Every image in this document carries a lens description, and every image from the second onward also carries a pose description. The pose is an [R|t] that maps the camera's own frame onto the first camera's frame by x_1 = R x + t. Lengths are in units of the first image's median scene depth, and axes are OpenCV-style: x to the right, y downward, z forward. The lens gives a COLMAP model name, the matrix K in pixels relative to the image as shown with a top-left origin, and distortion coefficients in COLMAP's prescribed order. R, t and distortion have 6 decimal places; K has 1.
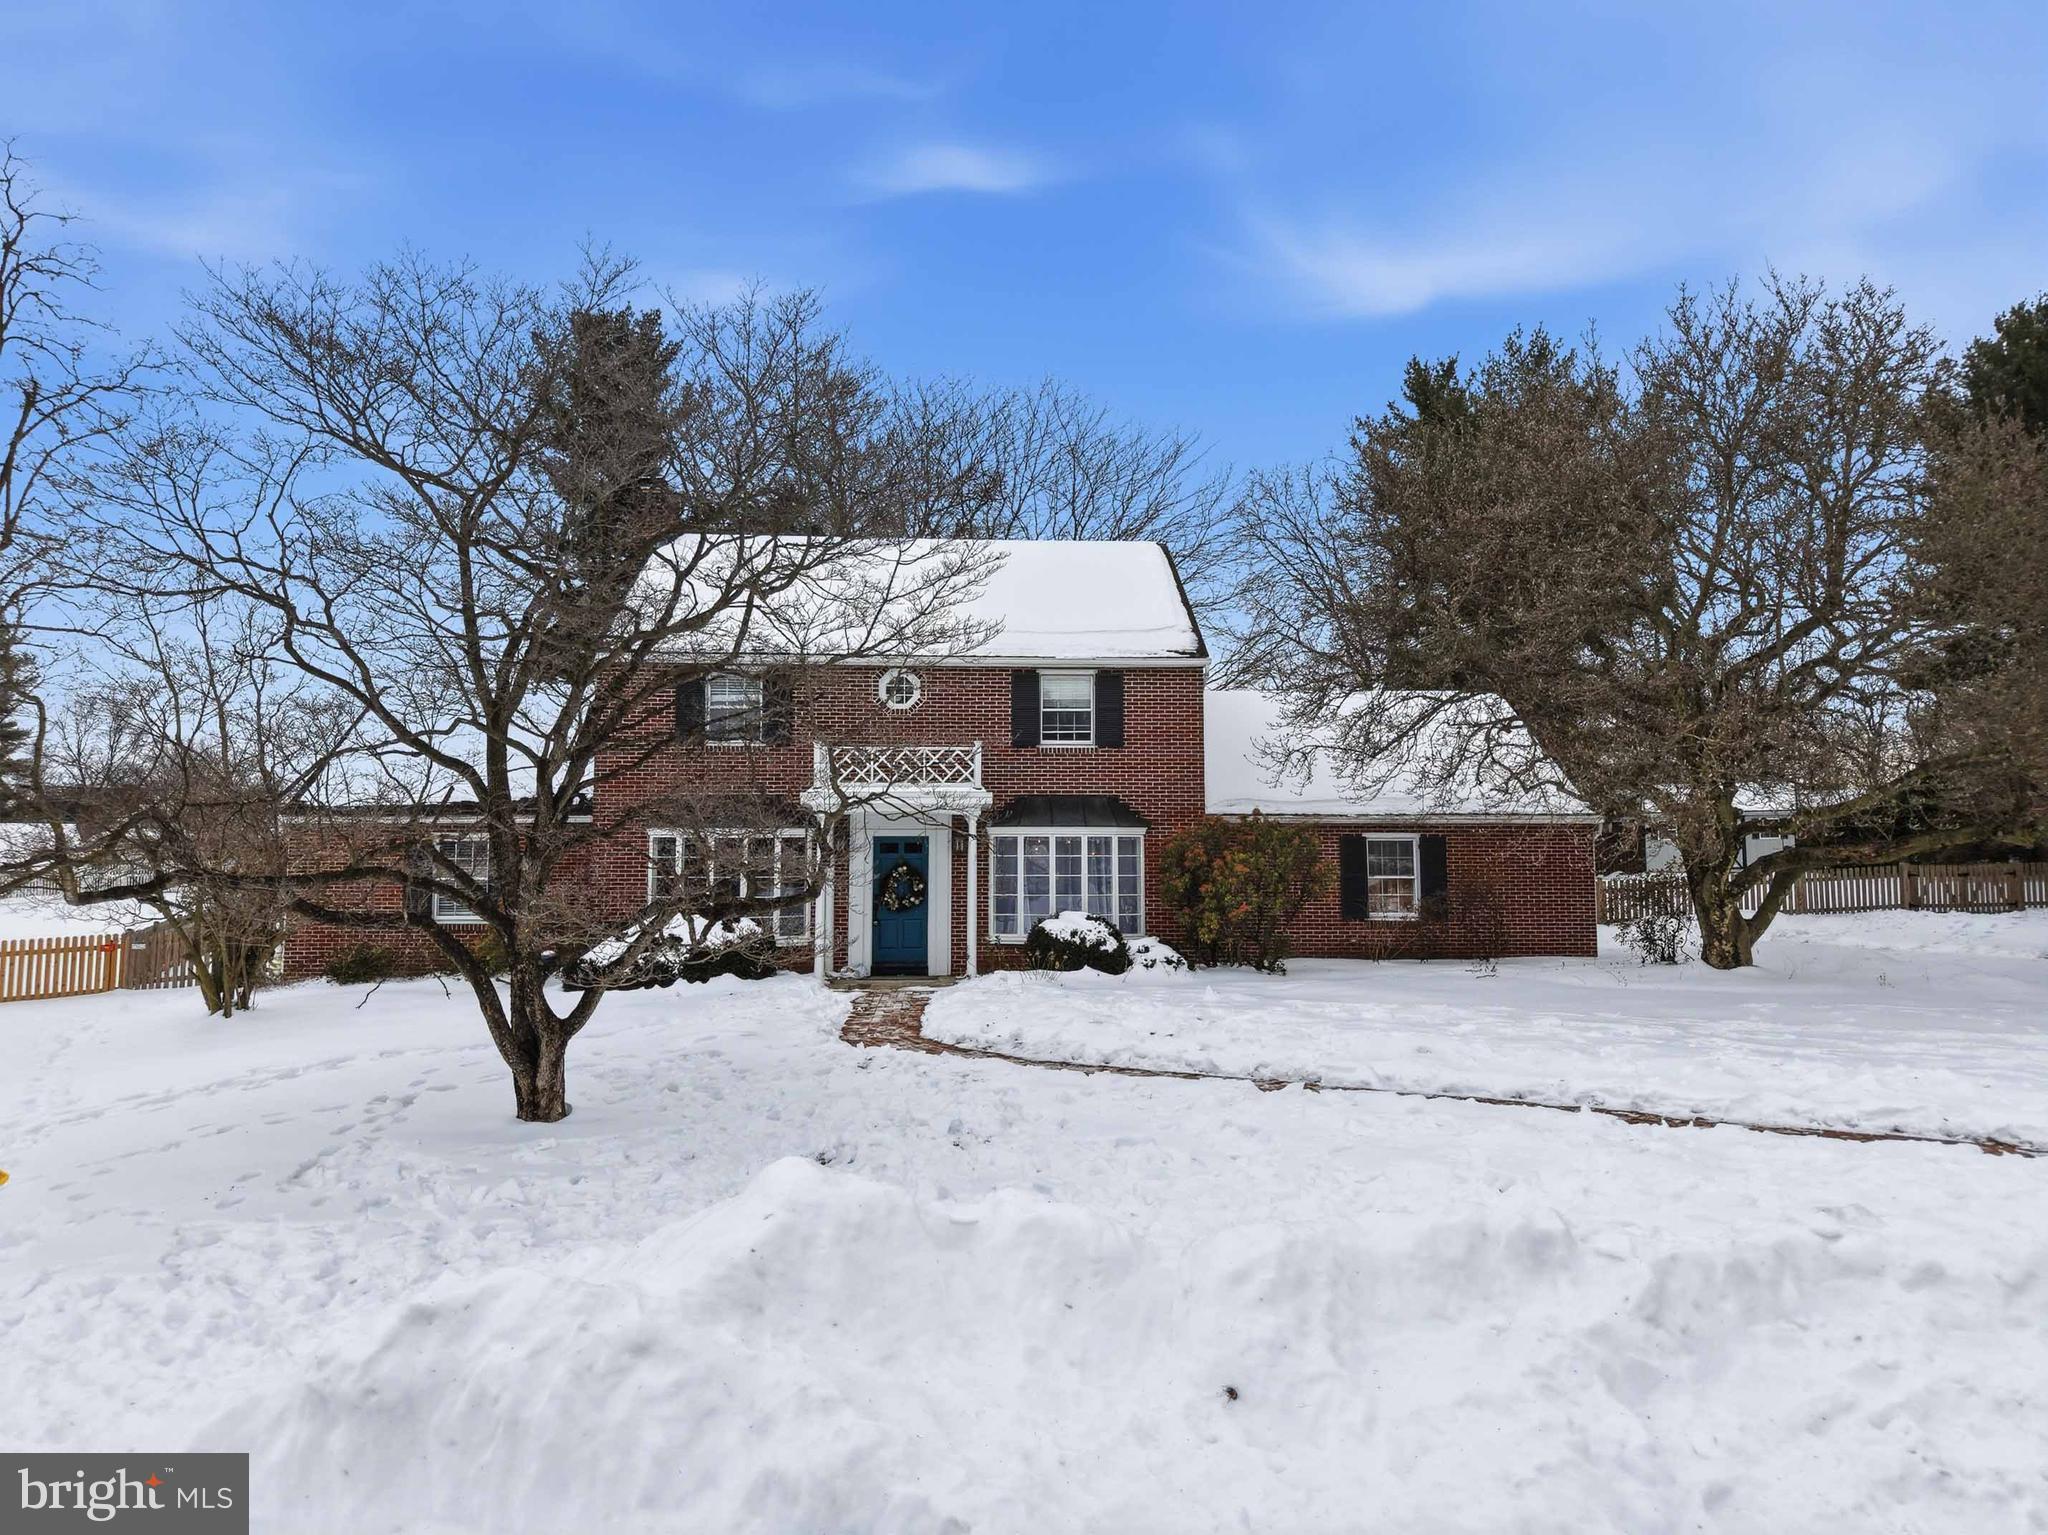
lens RADIAL K [[1443.0, 0, 1028.6], [0, 1443.0, 728.1], [0, 0, 1]] dist [0.053441, 0.000068]
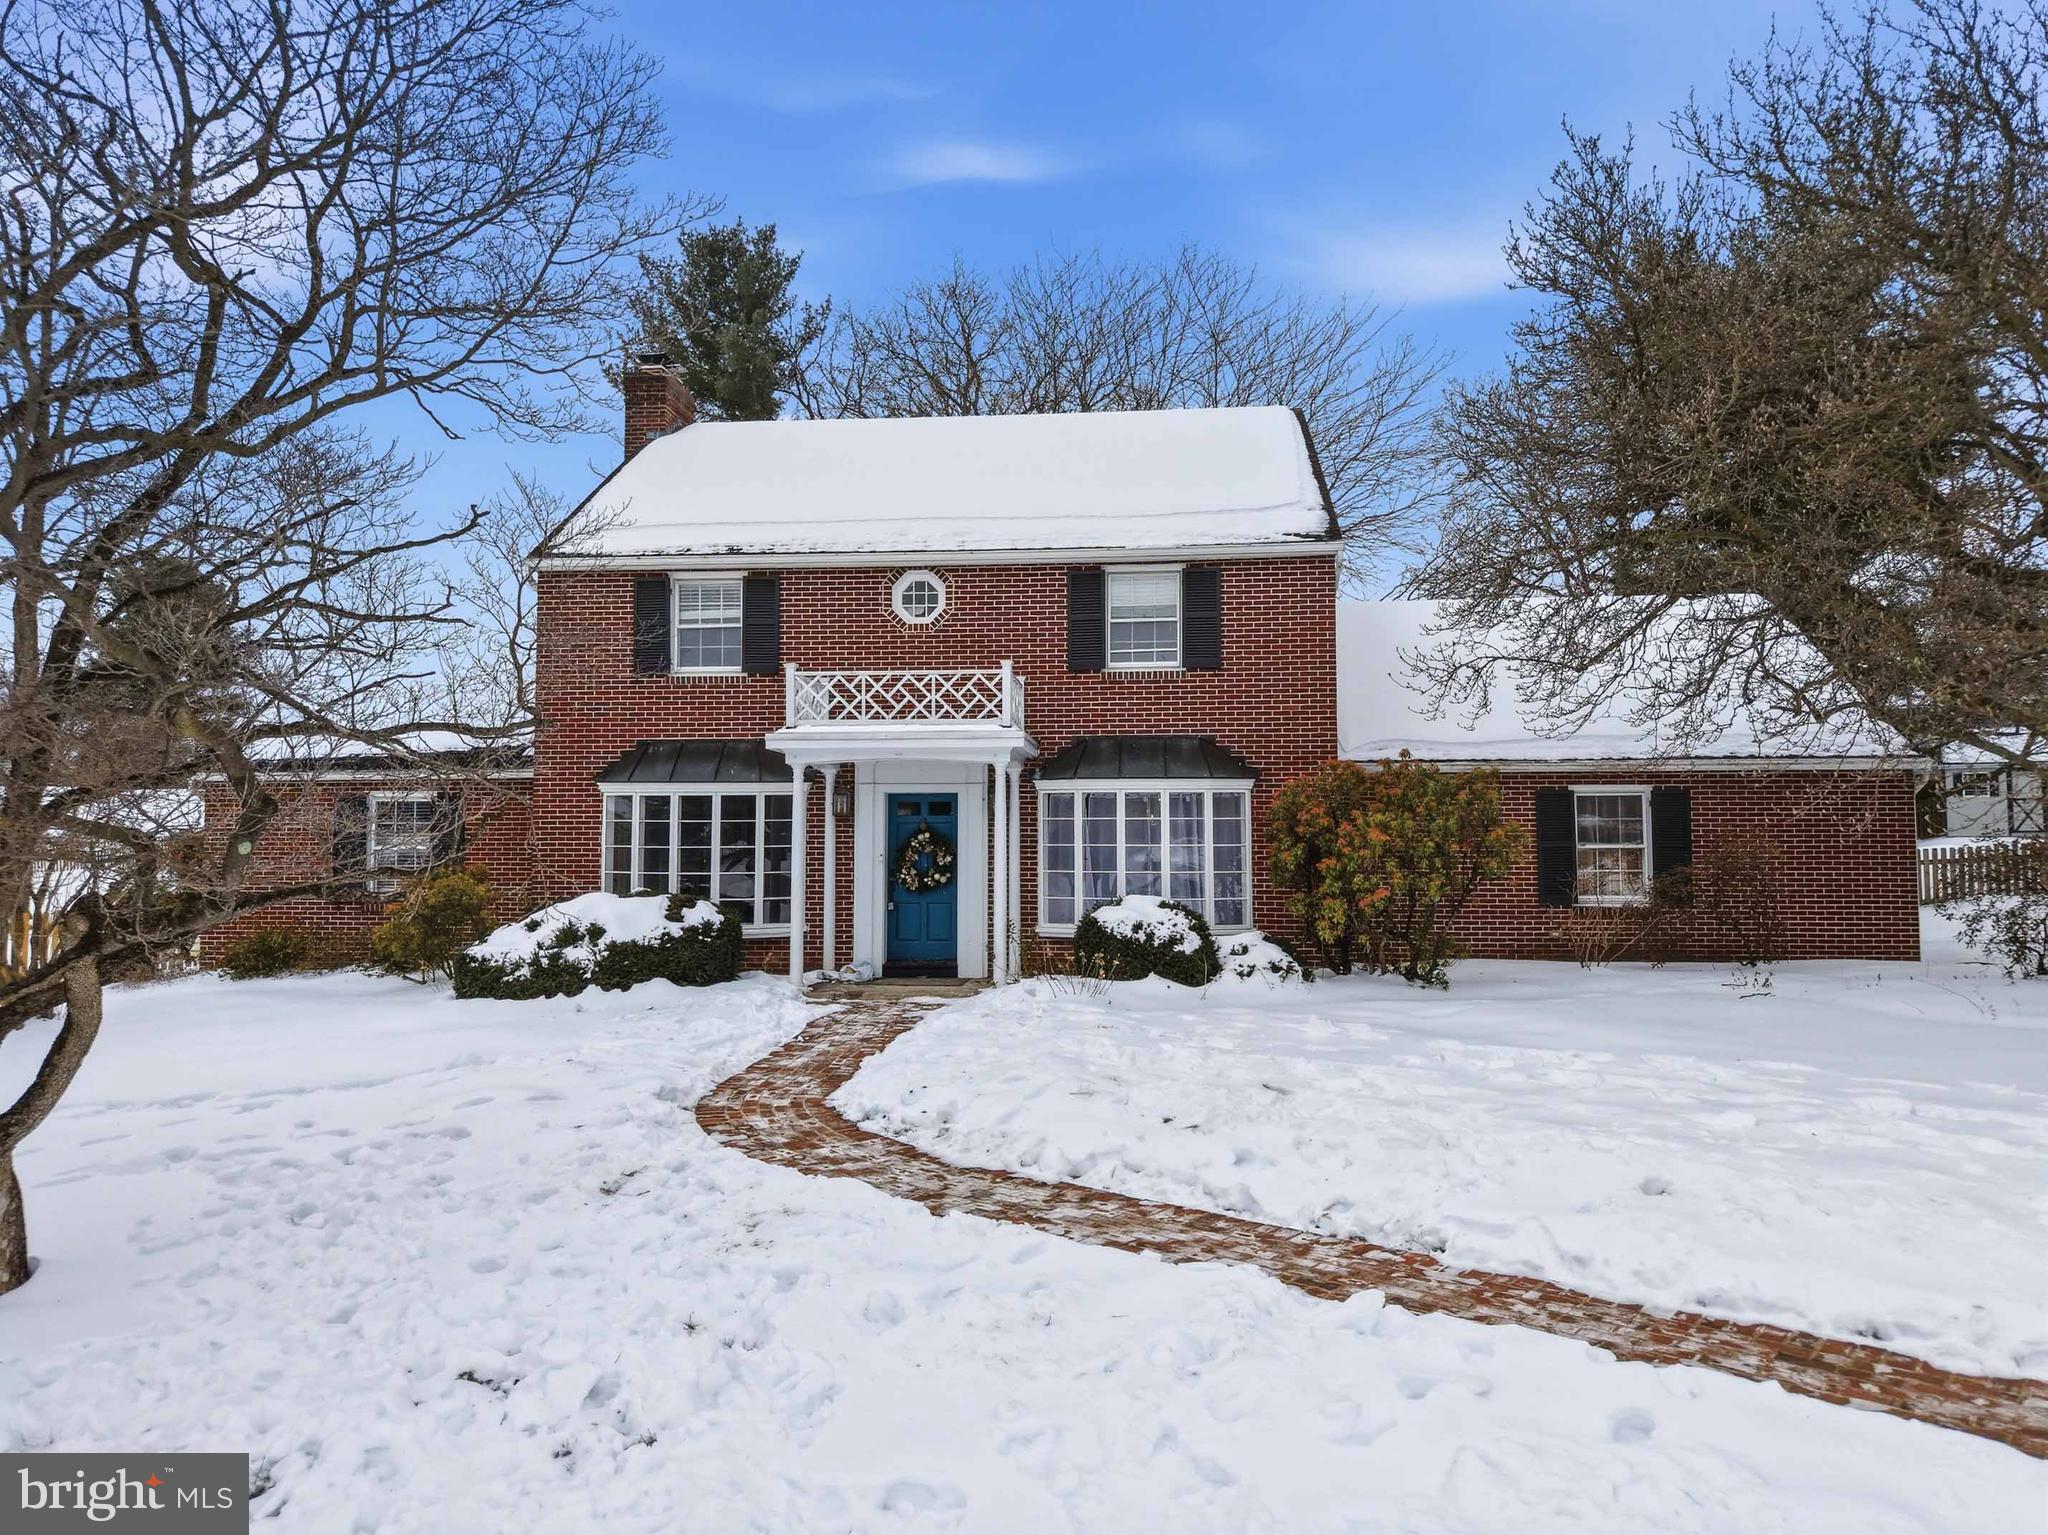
lens RADIAL K [[1394.4, 0, 1024.0], [0, 1394.4, 767.5], [0, 0, 1]] dist [0.001744, -0.000811]
pose [[0.987208, -0.008893, -0.159188, 0.080598], [0.017032, 0.998612, 0.049842, 0.026698], [0.158523, -0.051916, 0.985989, 0.298521]]
